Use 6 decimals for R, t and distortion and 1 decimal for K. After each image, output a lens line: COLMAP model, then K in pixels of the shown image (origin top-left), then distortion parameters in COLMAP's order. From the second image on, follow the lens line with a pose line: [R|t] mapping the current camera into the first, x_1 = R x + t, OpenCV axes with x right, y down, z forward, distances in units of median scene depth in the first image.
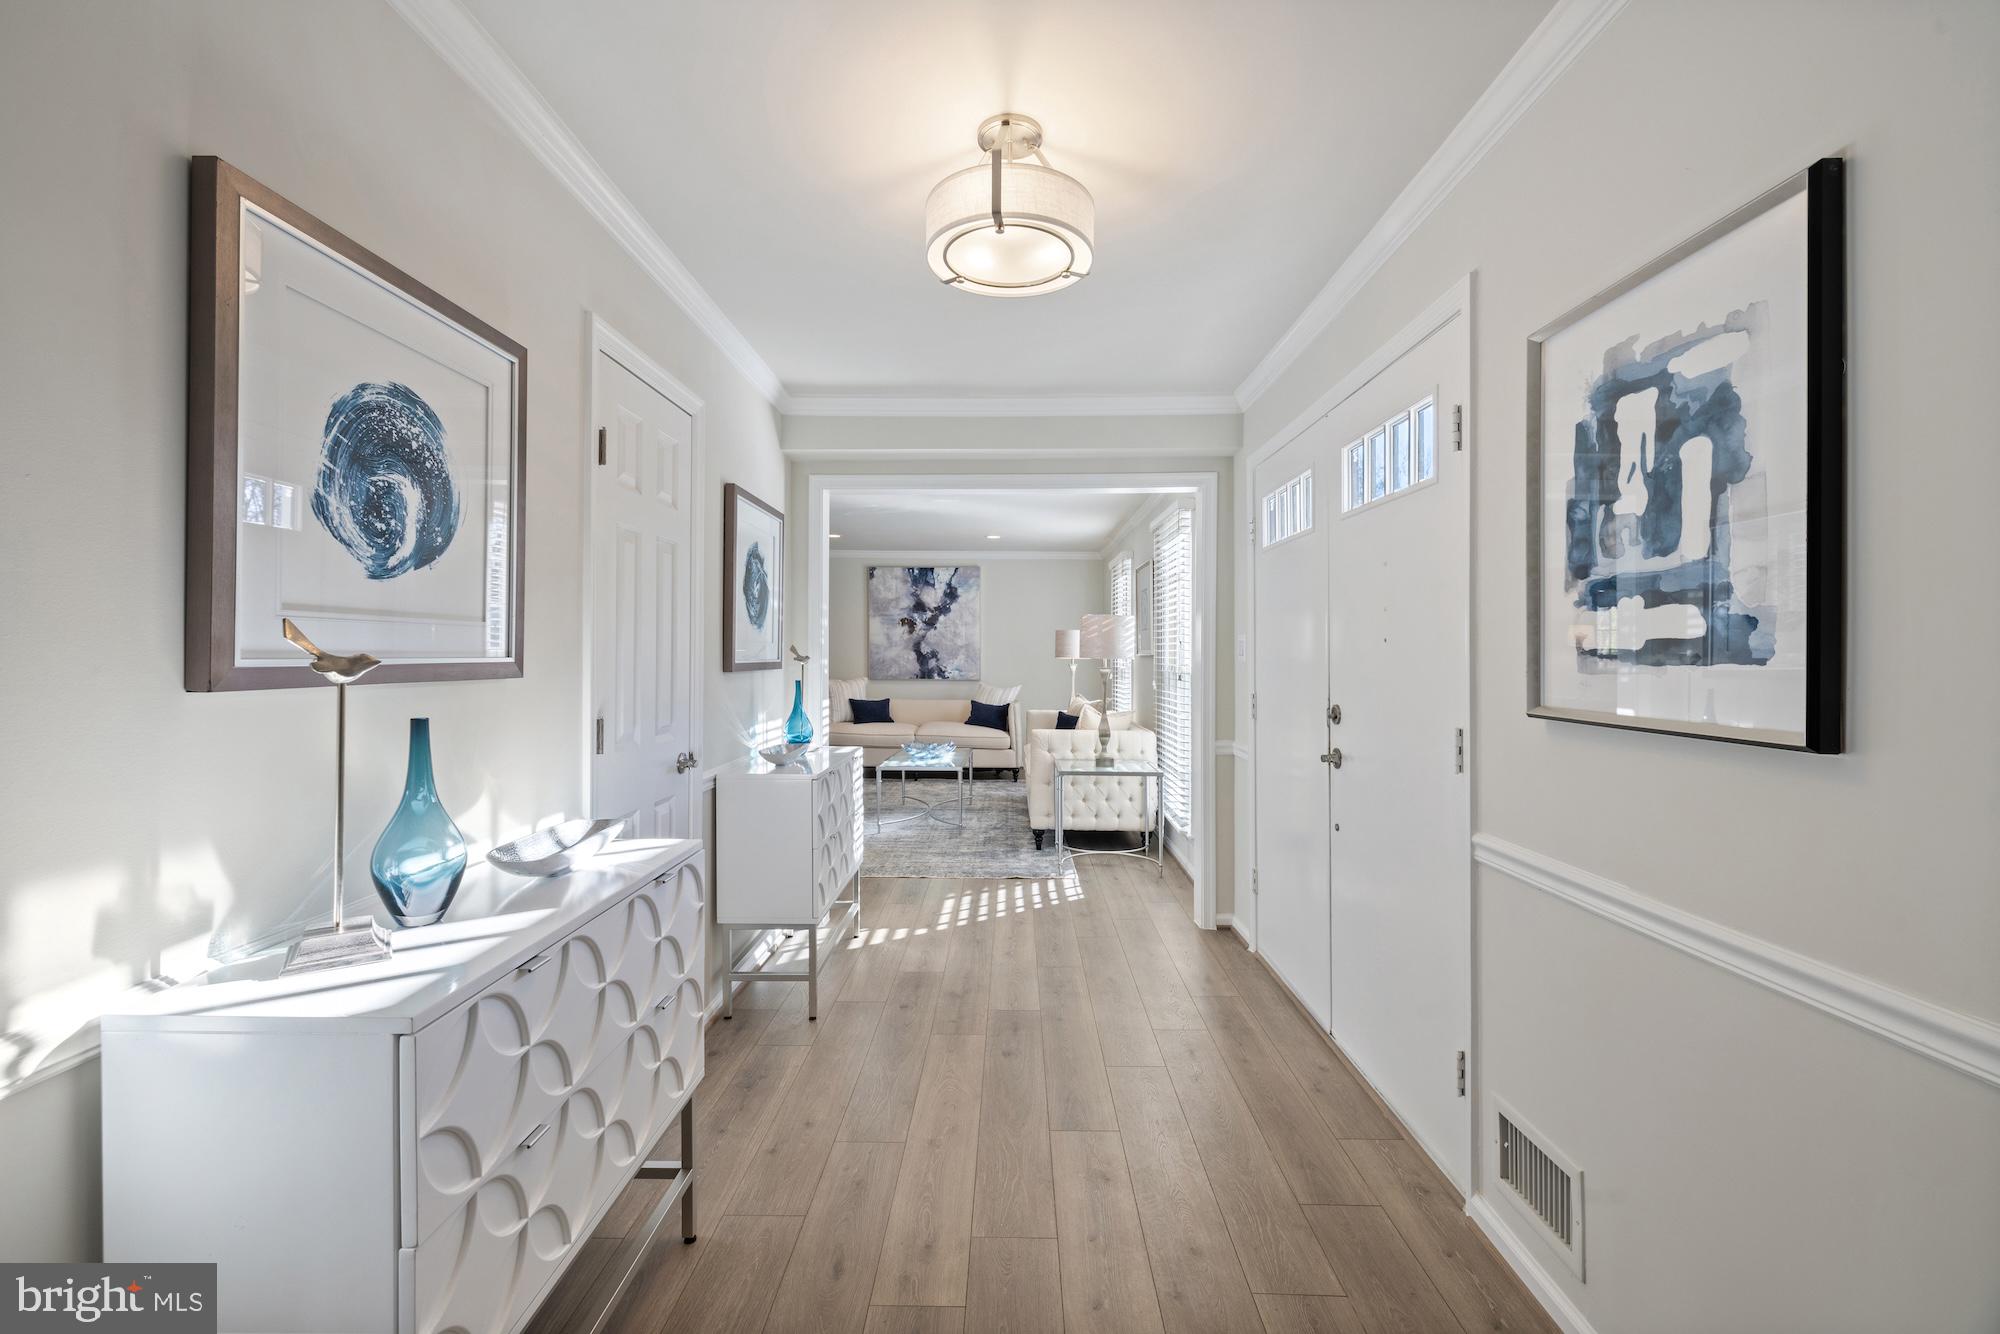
lens RADIAL K [[811.8, 0, 953.2], [0, 811.8, 648.4], [0, 0, 1]] dist [-0.001139, -0.000452]
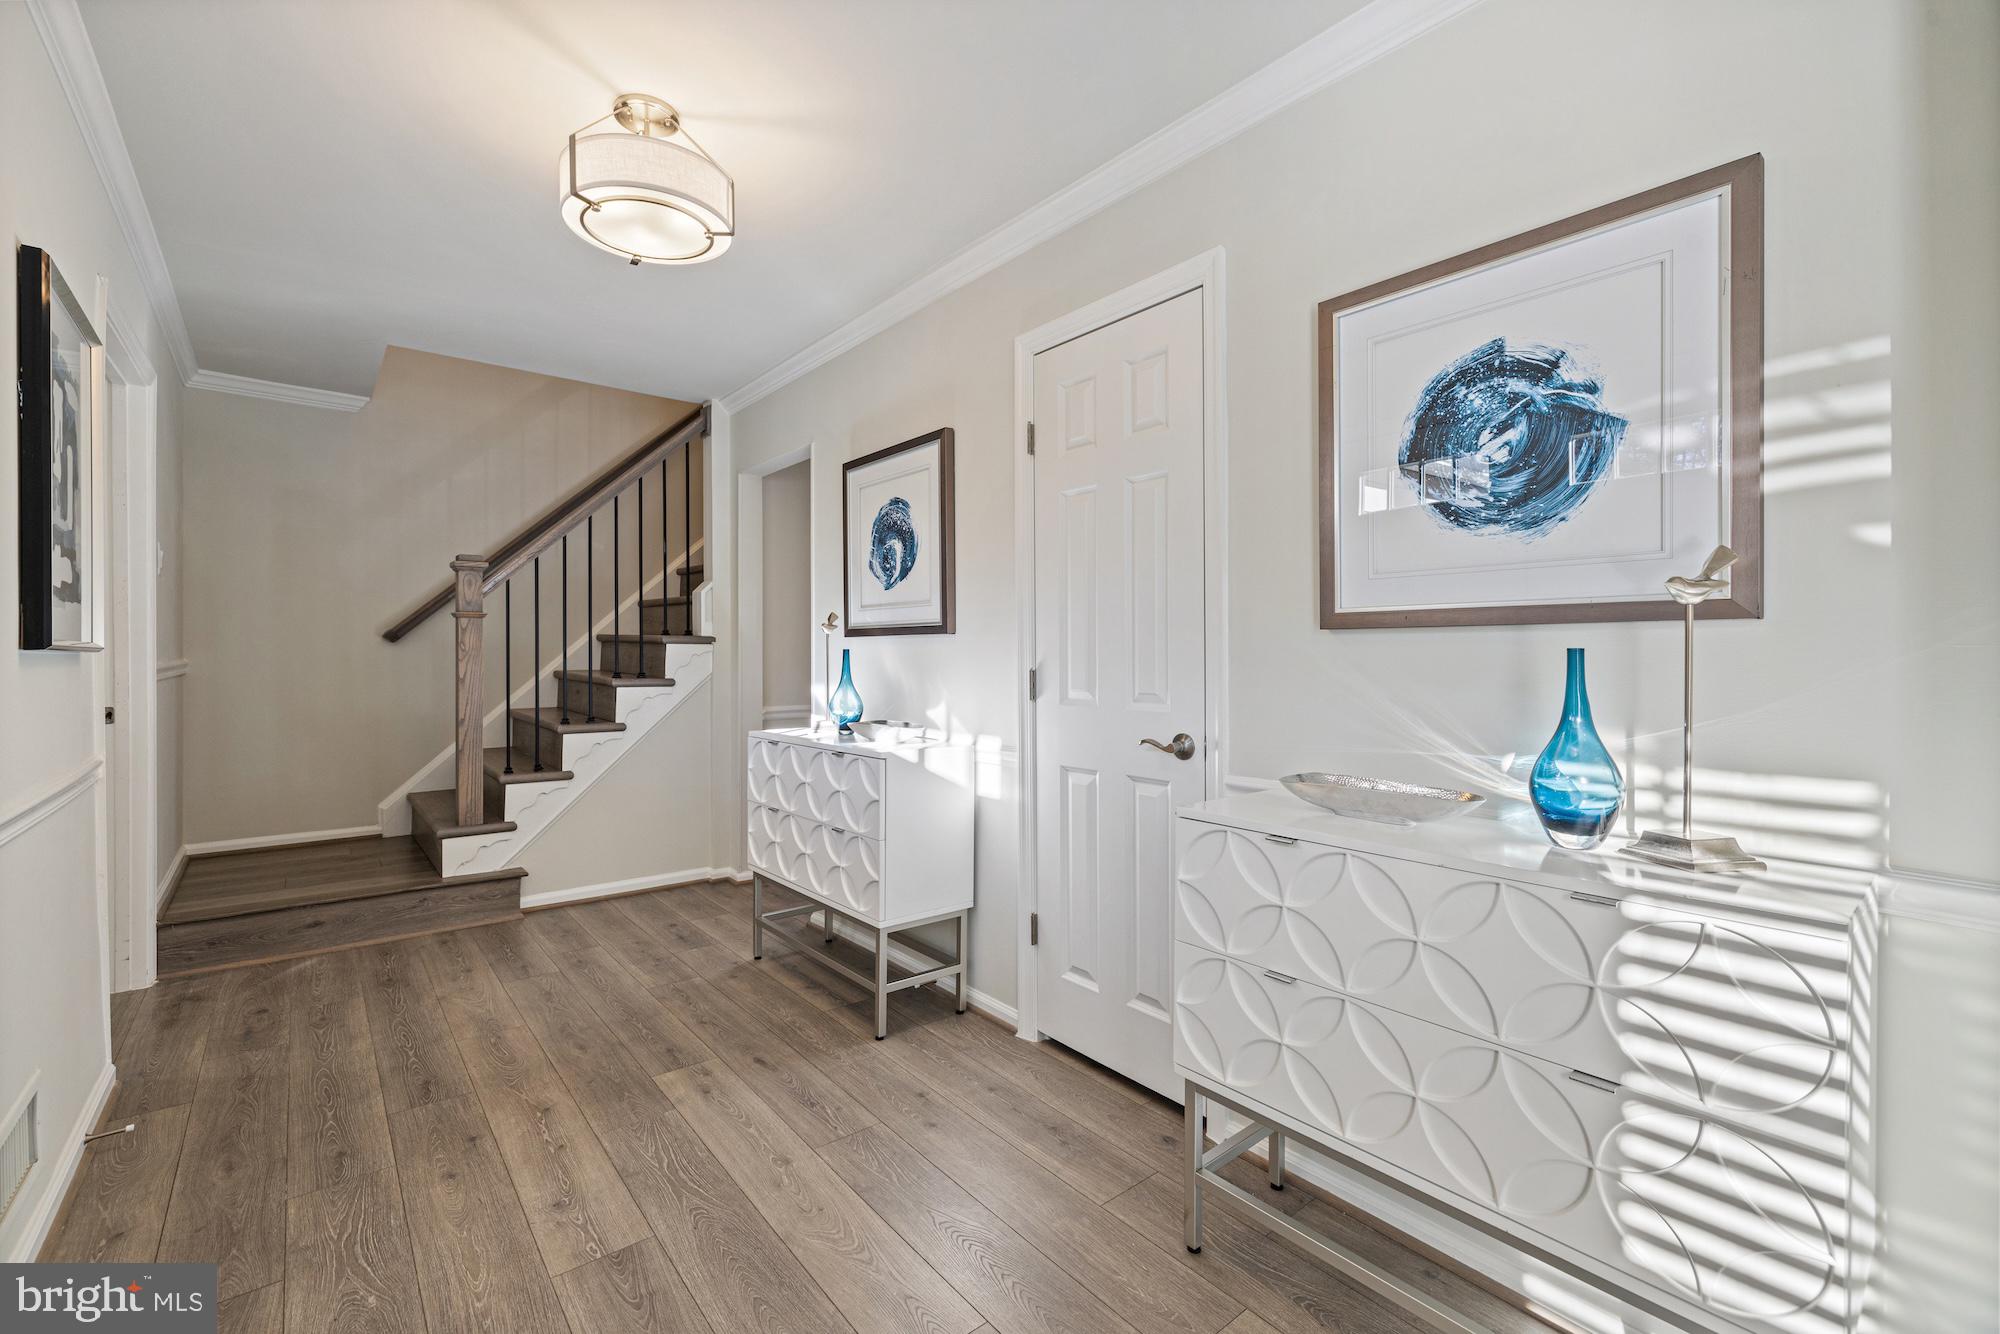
lens RADIAL K [[832.2, 0, 998.3], [0, 832.2, 659.2], [0, 0, 1]] dist [-0.000056, -0.000118]
pose [[-0.710562, -0.003896, -0.703624, 0.245907], [0.000390, 0.999982, -0.005930, 0.042852], [0.703635, -0.004488, -0.710548, 1.000666]]
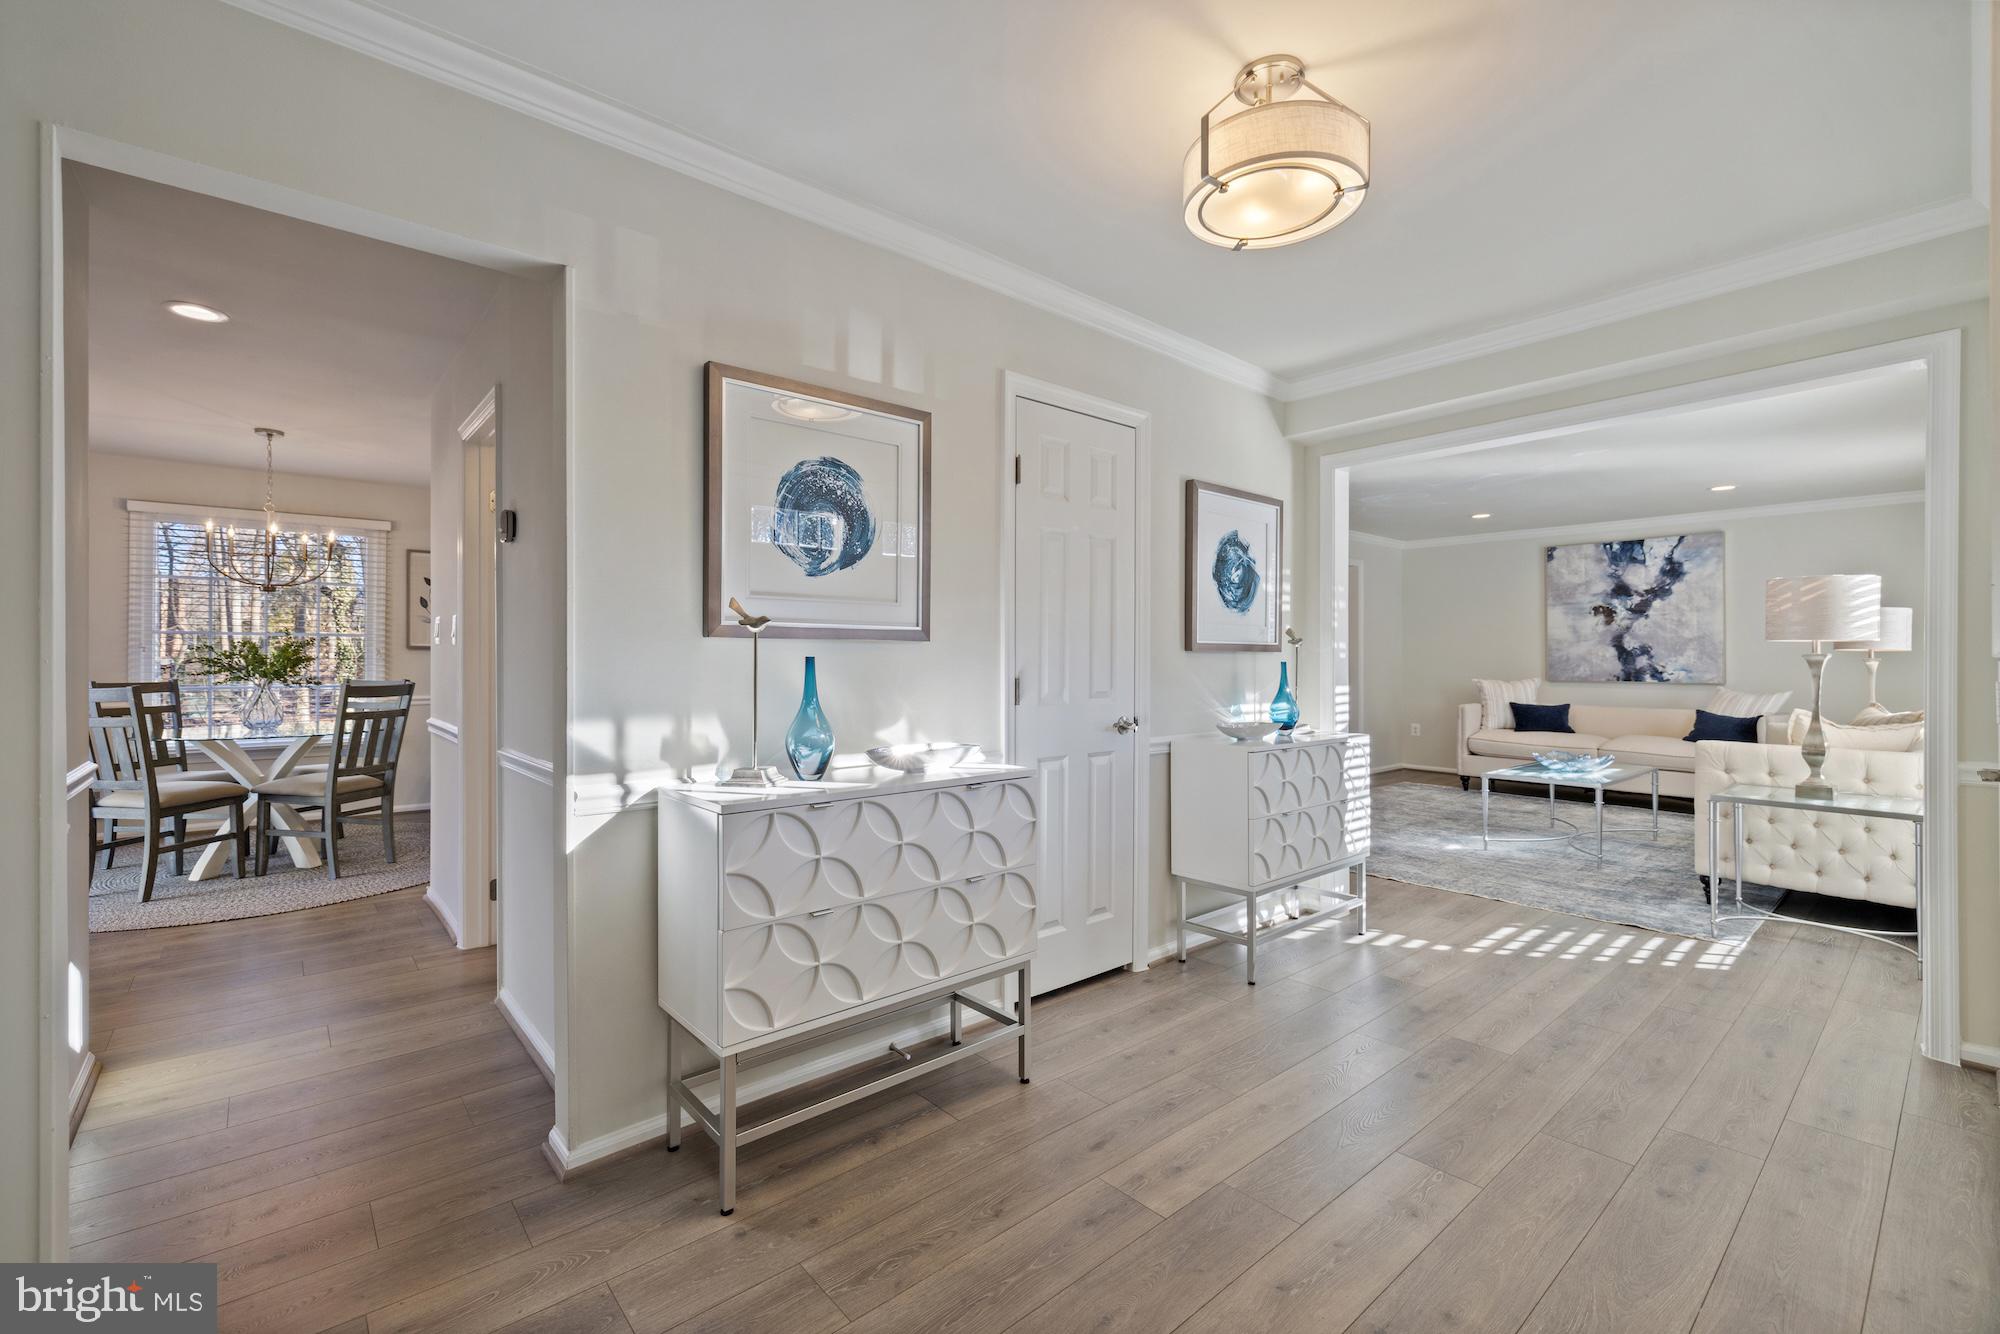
lens RADIAL K [[797.0, 0, 995.7], [0, 797.0, 654.5], [0, 0, 1]] dist [-0.000727, -0.000181]
pose [[0.693152, -0.007973, -0.720747, 0.255466], [0.006480, 0.999967, -0.004830, 0.029928], [0.720762, -0.001323, 0.693181, 0.046498]]
